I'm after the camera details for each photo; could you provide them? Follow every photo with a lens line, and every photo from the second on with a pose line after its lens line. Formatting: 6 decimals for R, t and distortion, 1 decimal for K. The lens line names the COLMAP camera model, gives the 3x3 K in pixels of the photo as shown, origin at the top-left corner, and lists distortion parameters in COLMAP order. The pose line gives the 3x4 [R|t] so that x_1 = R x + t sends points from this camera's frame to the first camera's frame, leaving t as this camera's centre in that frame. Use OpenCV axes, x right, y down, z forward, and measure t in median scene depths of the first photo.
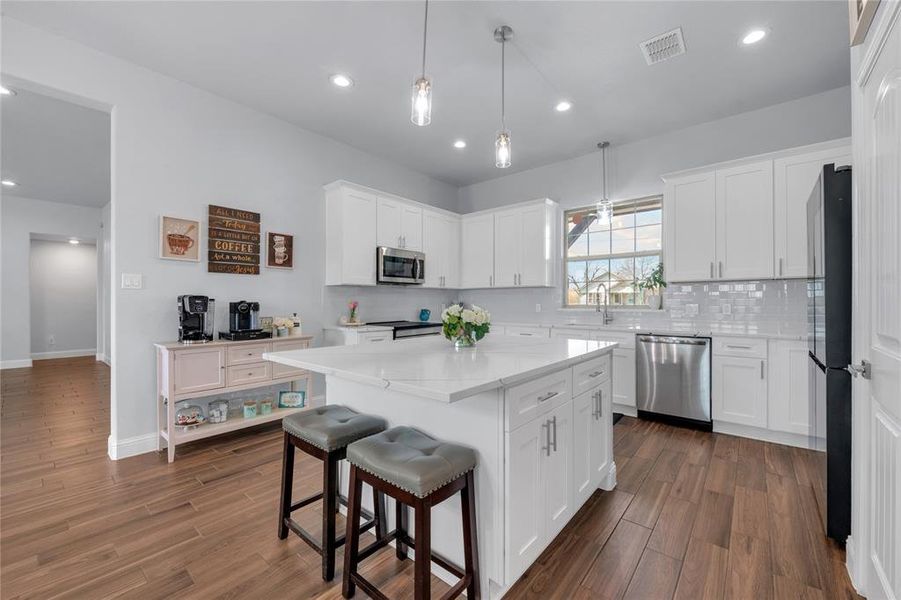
lens RADIAL K [[361.1, 0, 449.4], [0, 361.1, 301.2], [0, 0, 1]] dist [-0.002546, -0.000606]
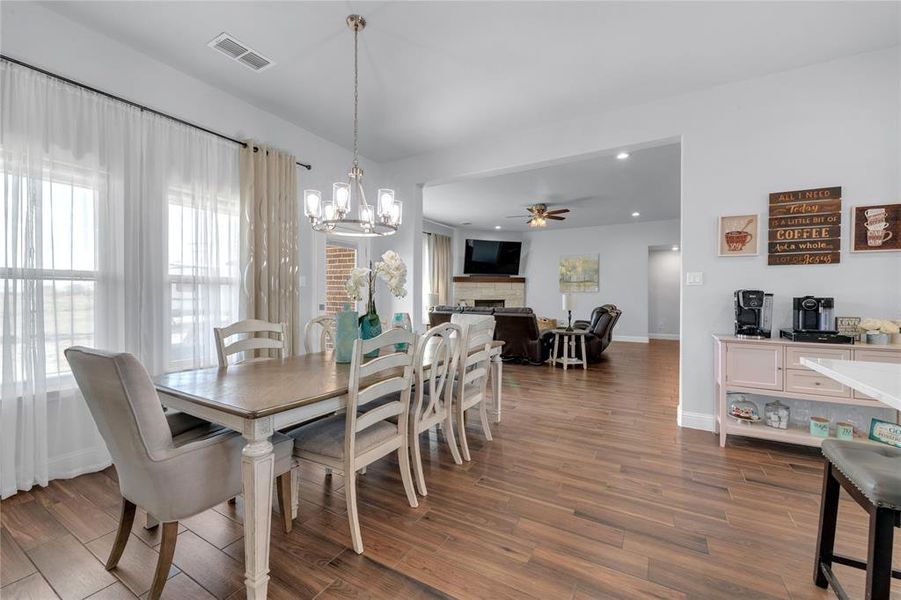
lens RADIAL K [[354.8, 0, 451.2], [0, 354.8, 298.7], [0, 0, 1]] dist [-0.013053, 0.000042]
pose [[0.178290, 0.011259, -0.983913, 0.090230], [-0.004564, 0.999933, 0.010615, 0.000625], [0.983967, 0.002598, 0.178330, 0.019975]]
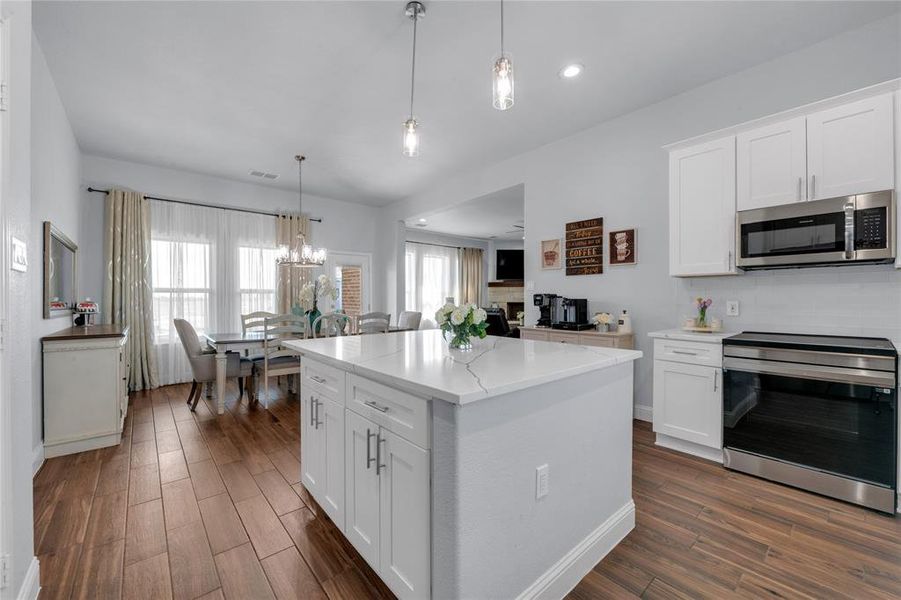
lens RADIAL K [[357.2, 0, 452.2], [0, 357.2, 298.0], [0, 0, 1]] dist [-0.000413, -0.000107]
pose [[-0.151178, 0.000059, -0.988507, 0.681447], [0.002416, 0.999997, -0.000310, -0.000853], [0.988504, -0.002435, -0.151177, 0.804729]]
